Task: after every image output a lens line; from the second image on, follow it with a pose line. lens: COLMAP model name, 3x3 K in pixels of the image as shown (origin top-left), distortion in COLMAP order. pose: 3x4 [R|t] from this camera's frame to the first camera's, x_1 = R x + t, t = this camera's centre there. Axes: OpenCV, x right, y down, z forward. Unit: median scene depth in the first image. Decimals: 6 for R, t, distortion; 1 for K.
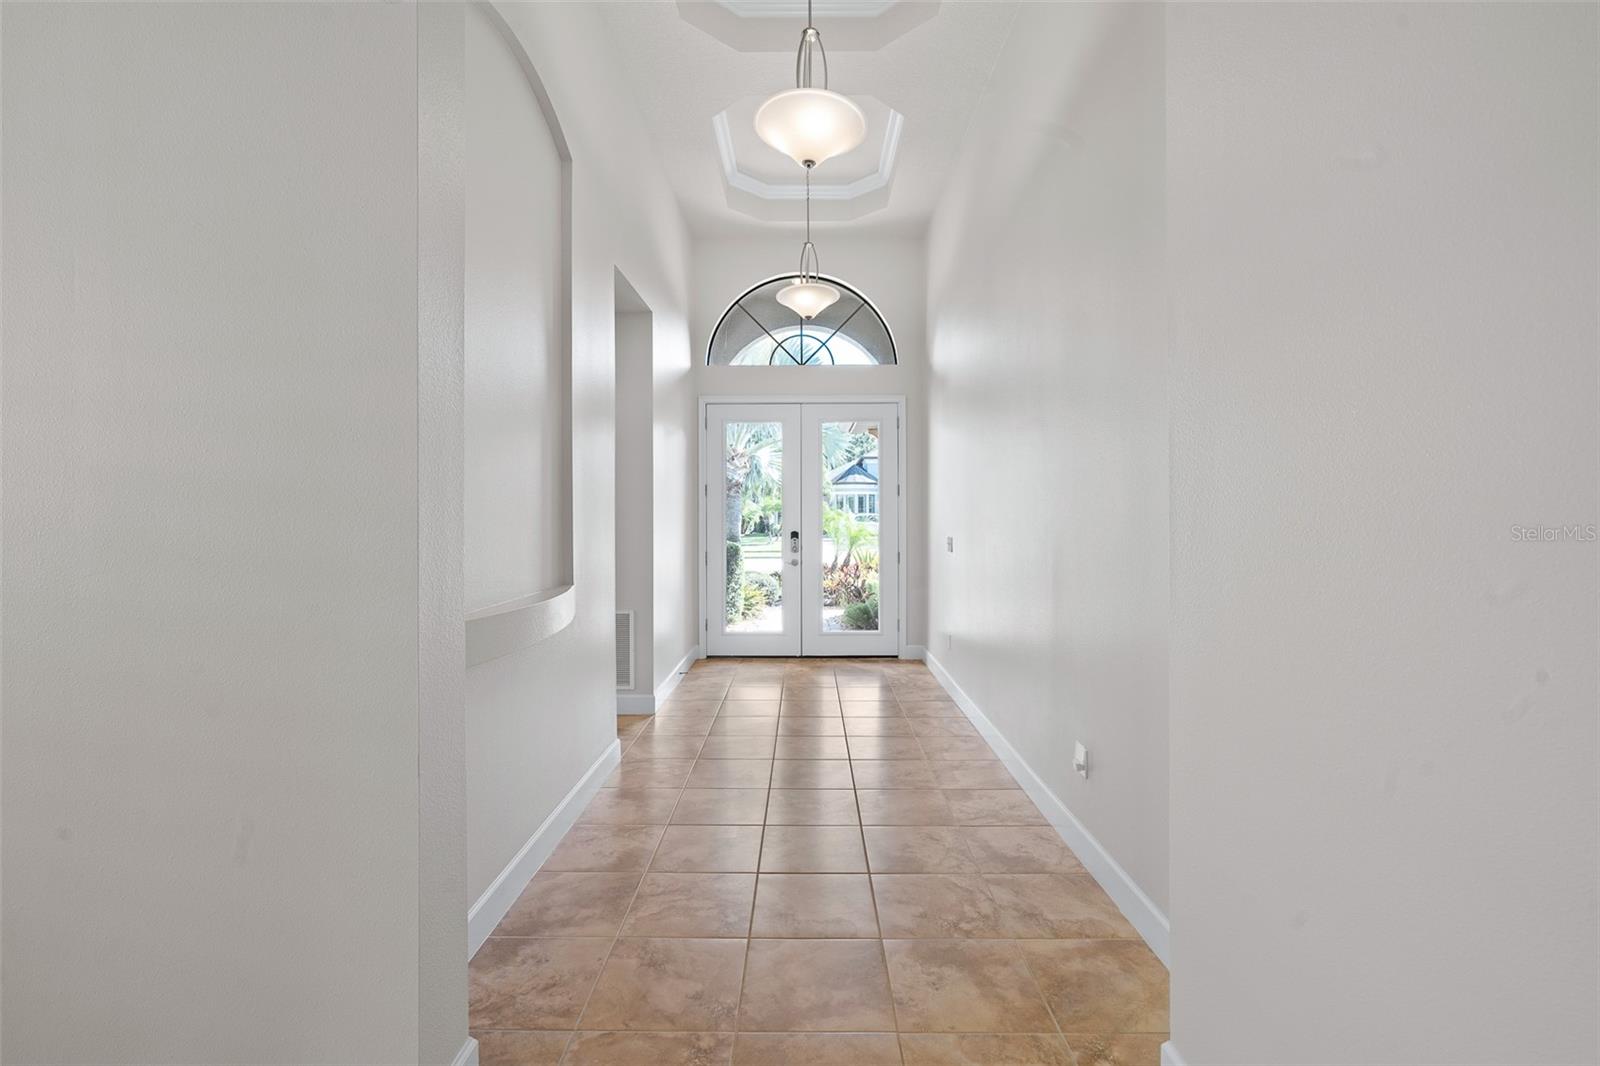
lens RADIAL K [[720.6, 0, 800.8], [0, 720.6, 522.1], [0, 0, 1]] dist [-0.005451, 0.001024]
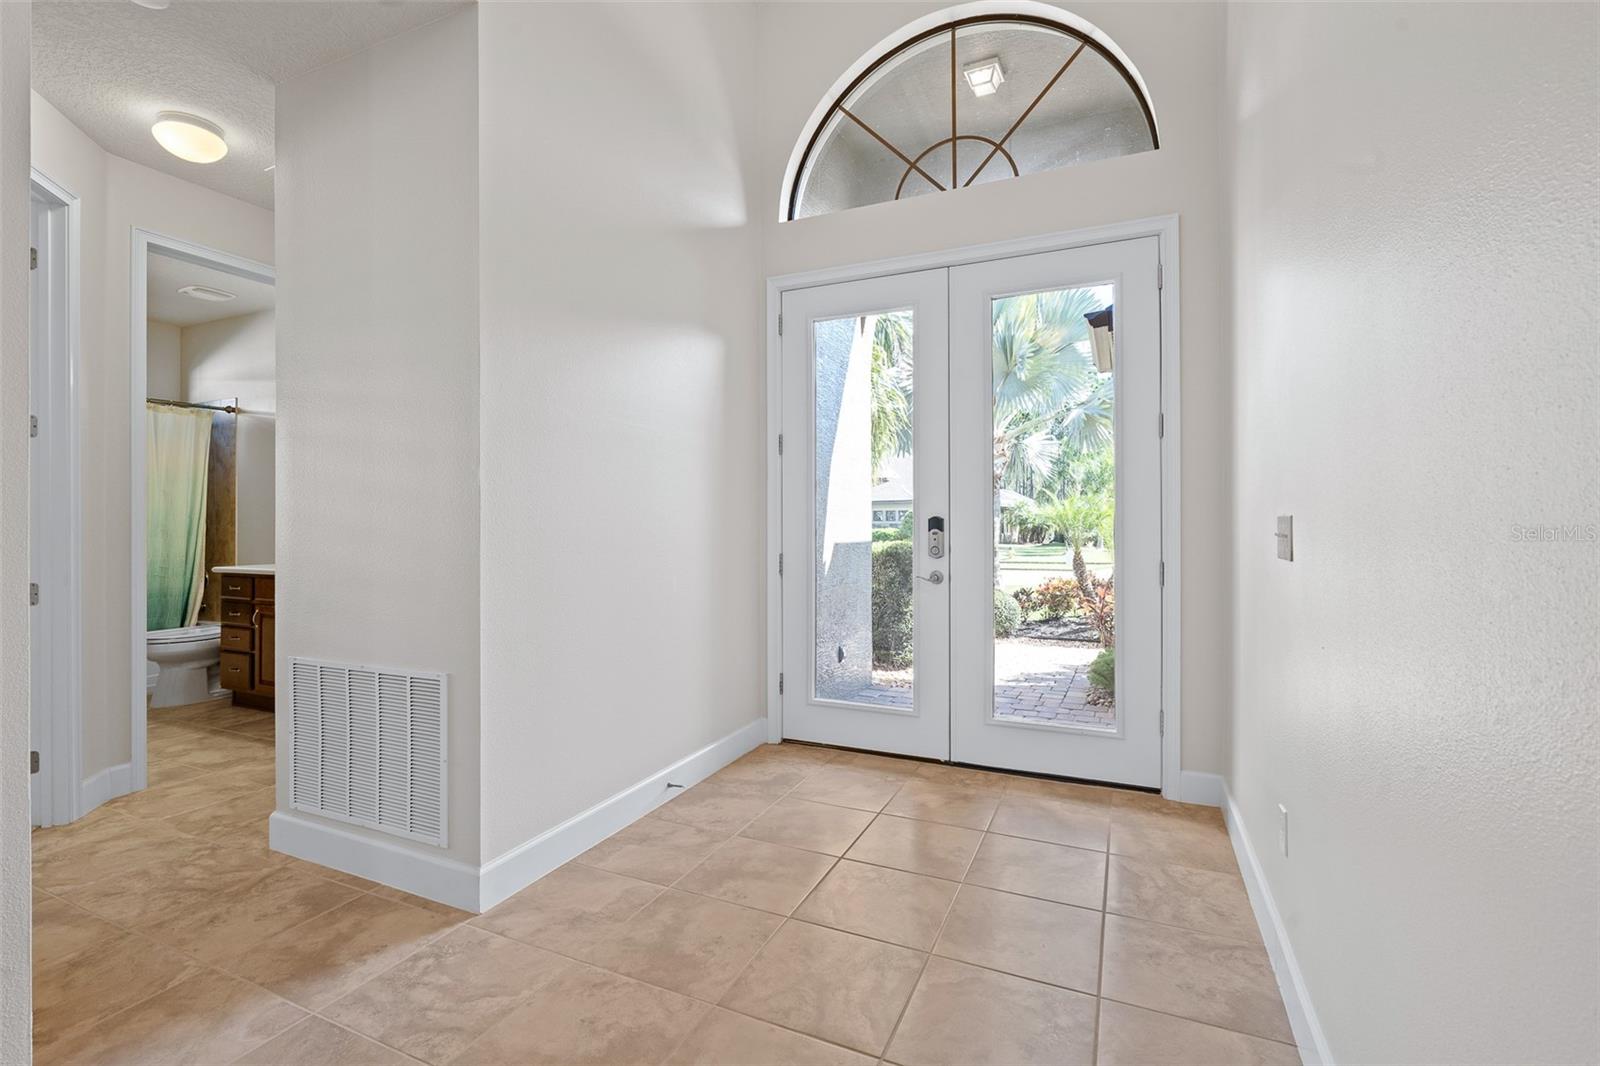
lens RADIAL K [[720.6, 0, 800.8], [0, 720.6, 522.1], [0, 0, 1]] dist [-0.005451, 0.001024]
pose [[0.913515, 0.000577, -0.406805, 0.112060], [-0.005929, 0.999912, -0.011897, 0.023337], [0.406762, 0.013280, 0.913438, 0.492685]]
